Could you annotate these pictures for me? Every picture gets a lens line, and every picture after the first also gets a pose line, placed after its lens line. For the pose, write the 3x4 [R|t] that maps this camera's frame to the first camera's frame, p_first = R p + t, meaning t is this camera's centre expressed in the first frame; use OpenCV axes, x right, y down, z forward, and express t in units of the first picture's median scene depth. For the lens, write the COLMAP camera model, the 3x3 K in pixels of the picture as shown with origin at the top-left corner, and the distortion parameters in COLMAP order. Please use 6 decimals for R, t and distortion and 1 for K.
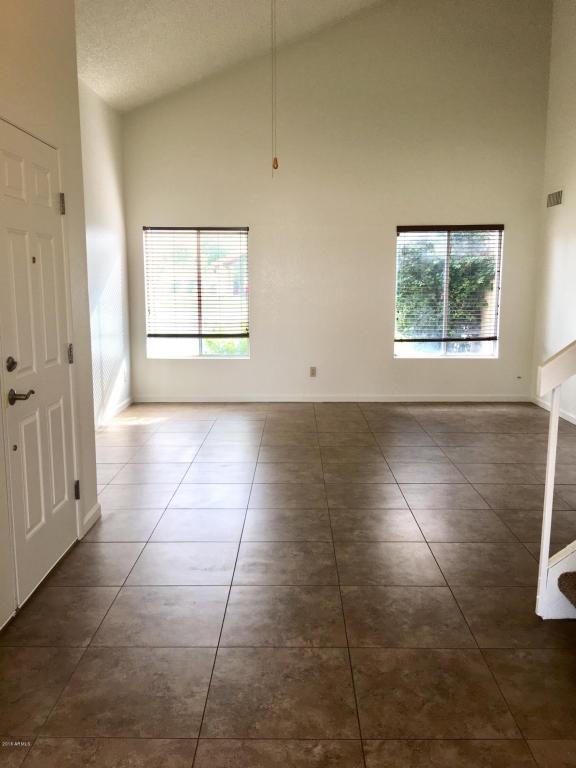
lens RADIAL K [[644.9, 0, 290.5], [0, 644.9, 386.9], [0, 0, 1]] dist [0.072180, -0.127259]
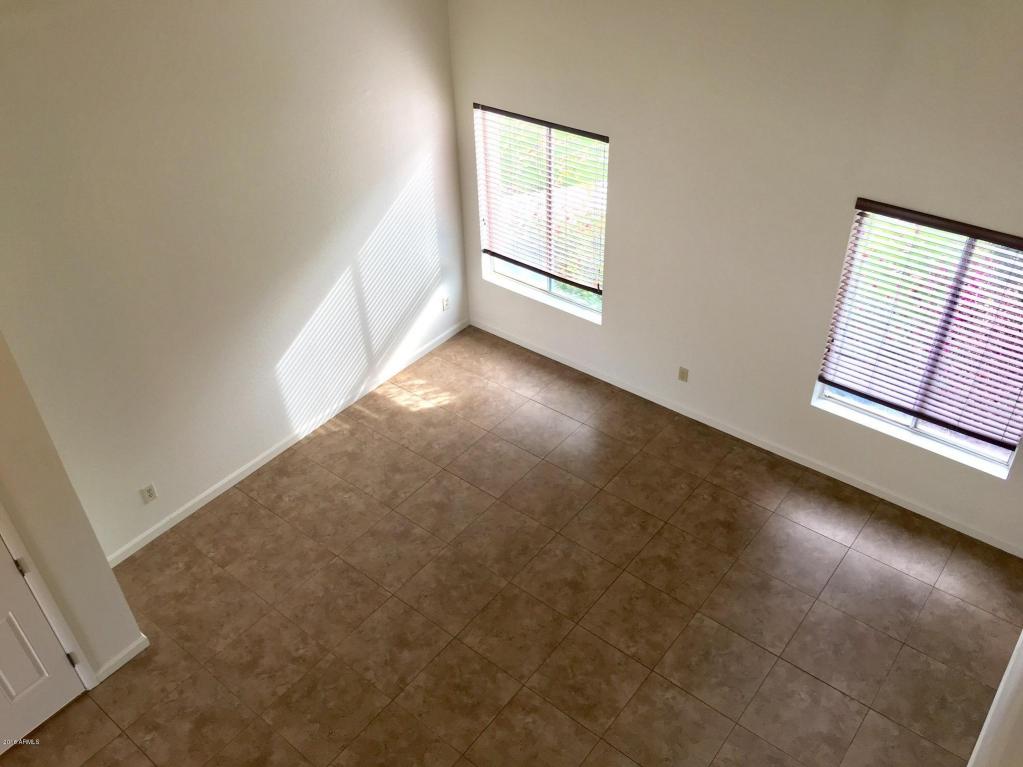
lens RADIAL K [[859.0, 0, 515.3], [0, 859.0, 384.2], [0, 0, 1]] dist [0.072180, -0.127259]
pose [[0.778162, 0.365144, -0.511013, 0.345924], [-0.065536, 0.856397, 0.512141, -0.442540], [0.624636, -0.365039, 0.690346, 0.314129]]
